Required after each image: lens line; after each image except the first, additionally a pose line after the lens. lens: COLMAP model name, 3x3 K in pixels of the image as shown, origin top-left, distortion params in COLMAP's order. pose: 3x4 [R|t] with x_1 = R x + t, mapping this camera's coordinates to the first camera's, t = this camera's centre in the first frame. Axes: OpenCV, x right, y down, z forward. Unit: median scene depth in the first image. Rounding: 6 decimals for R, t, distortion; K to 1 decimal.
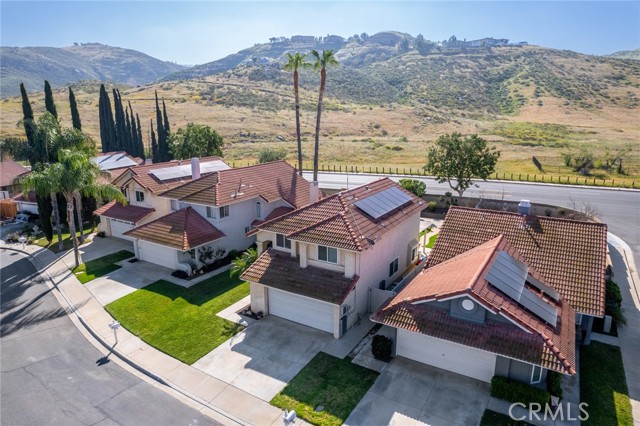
lens RADIAL K [[412.3, 0, 314.1], [0, 412.3, 216.5], [0, 0, 1]] dist [-0.065507, 0.051729]
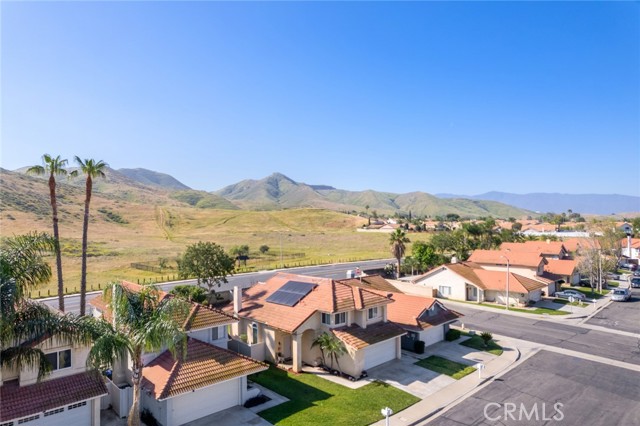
lens RADIAL K [[412.3, 0, 318.0], [0, 412.3, 217.0], [0, 0, 1]] dist [-0.065507, 0.051729]
pose [[0.239393, 0.019433, 0.970728, -0.905712], [0.246415, 0.965848, -0.080104, -0.109878], [-0.939133, 0.258378, 0.226429, 0.447240]]
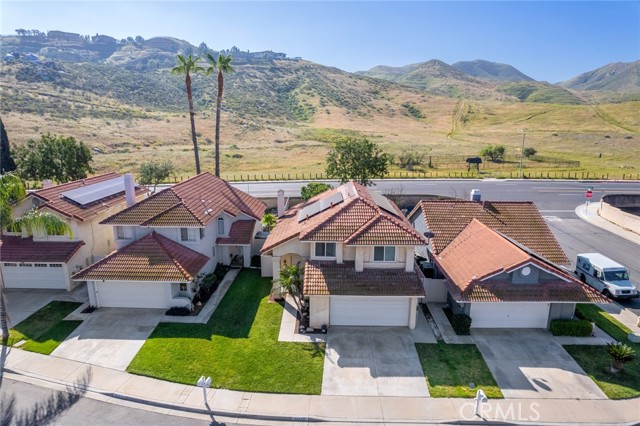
lens RADIAL K [[412.3, 0, 318.0], [0, 412.3, 217.8], [0, 0, 1]] dist [-0.065507, 0.051729]
pose [[0.860670, -0.111280, 0.496854, -0.372734], [0.118910, 0.992770, 0.016369, -0.022468], [-0.495083, 0.044993, 0.867680, 0.099367]]
